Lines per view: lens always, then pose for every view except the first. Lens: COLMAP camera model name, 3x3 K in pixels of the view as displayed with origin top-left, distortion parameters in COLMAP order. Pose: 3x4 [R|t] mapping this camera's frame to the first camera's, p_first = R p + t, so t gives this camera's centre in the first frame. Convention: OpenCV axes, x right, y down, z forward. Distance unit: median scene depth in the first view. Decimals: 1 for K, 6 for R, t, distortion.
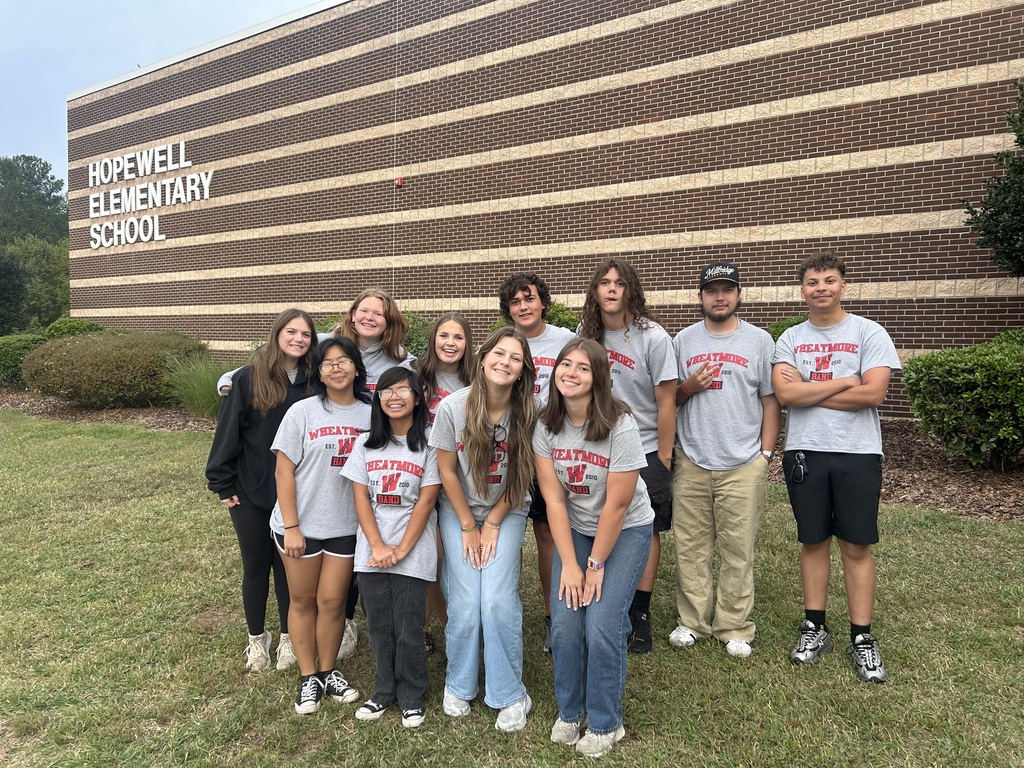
lens RADIAL K [[771.7, 0, 512.0], [0, 771.7, 384.0], [0, 0, 1]] dist [0.000054, -0.002908]
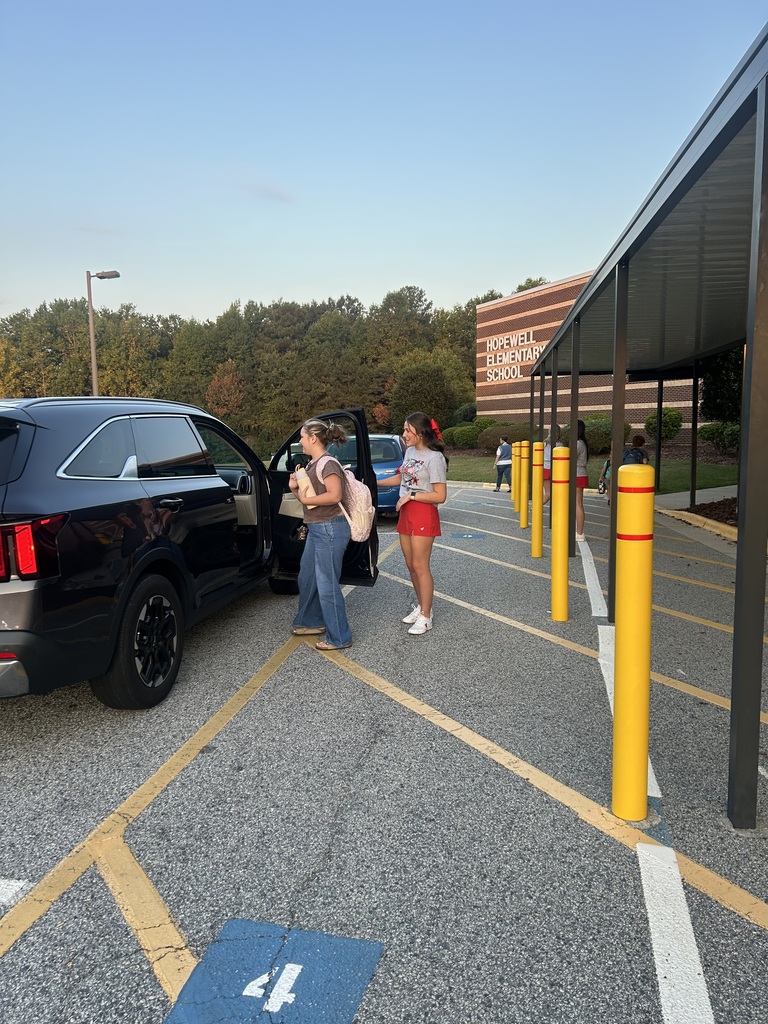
lens RADIAL K [[771.7, 0, 384.0], [0, 771.7, 512.0], [0, 0, 1]] dist [0.000054, -0.002908]
pose [[0.845901, 0.034015, -0.532253, 0.351999], [0.003315, 0.997610, 0.069024, 0.030008], [0.533329, -0.060152, 0.843767, -0.971131]]
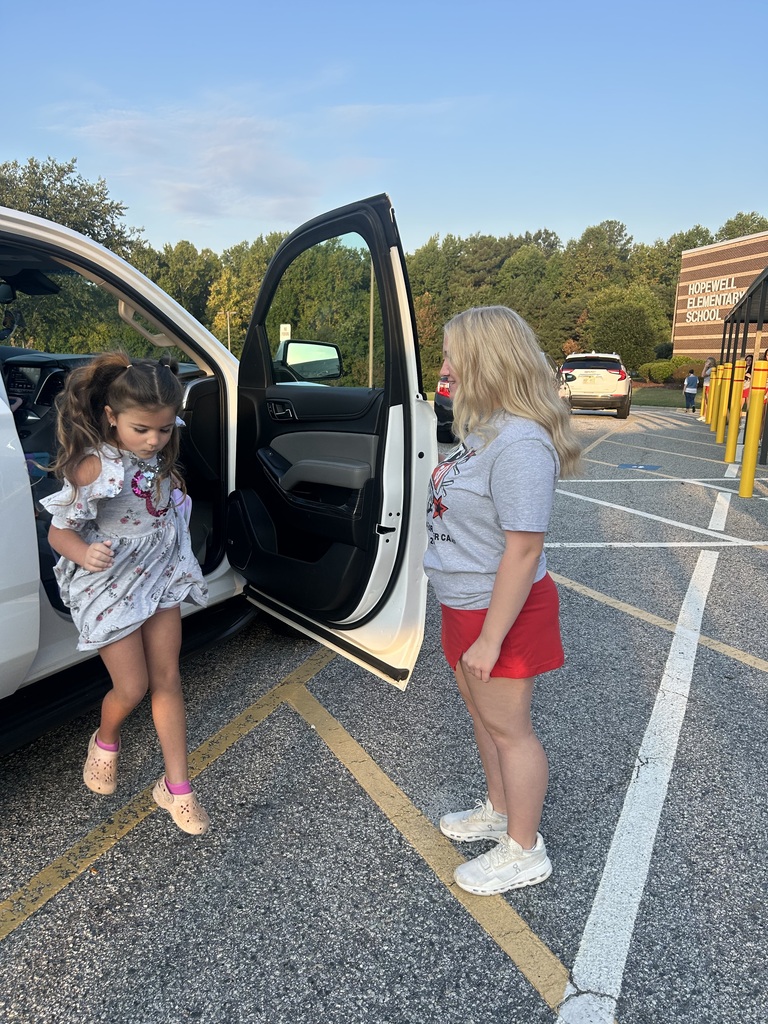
lens RADIAL K [[771.7, 0, 384.0], [0, 771.7, 512.0], [0, 0, 1]] dist [0.000054, -0.002908]
pose [[0.705489, 0.140006, -0.694755, 0.516983], [-0.041127, 0.986729, 0.157081, 0.057761], [0.707527, -0.082246, 0.701884, -1.361842]]
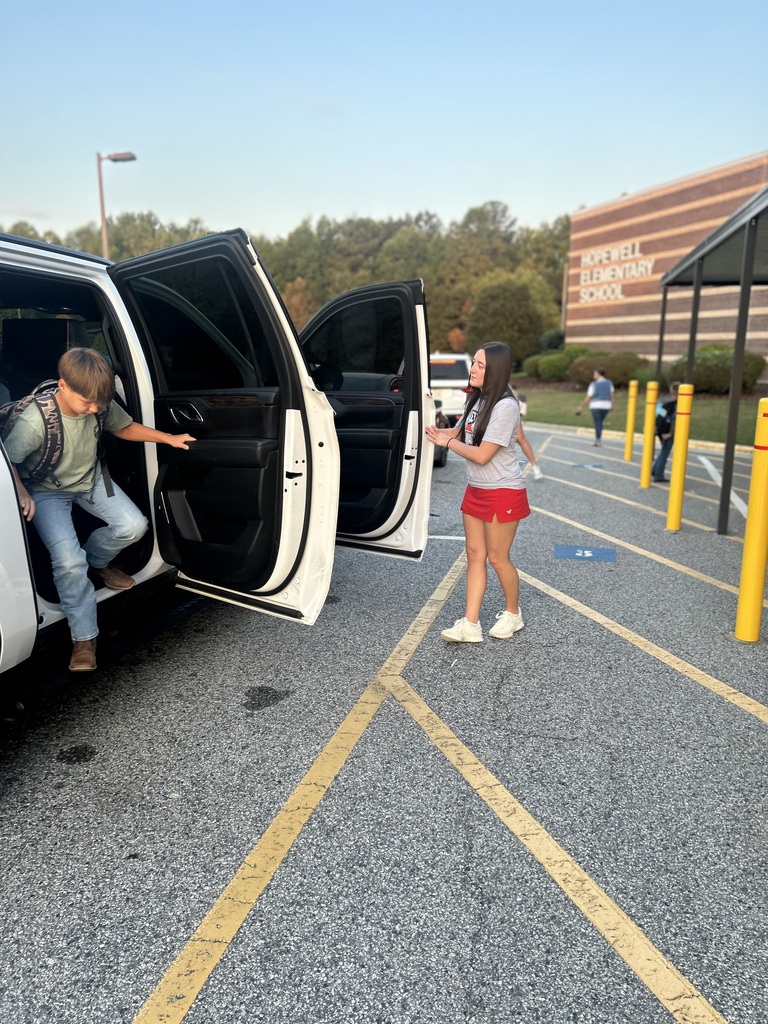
lens RADIAL K [[781.3, 0, 384.0], [0, 781.3, 512.0], [0, 0, 1]] dist [-0.041460, -0.000745]
pose [[0.791650, 0.117103, -0.599648, 0.234855], [-0.023889, 0.986642, 0.161141, 0.021460], [0.610508, -0.113242, 0.783873, -0.771634]]
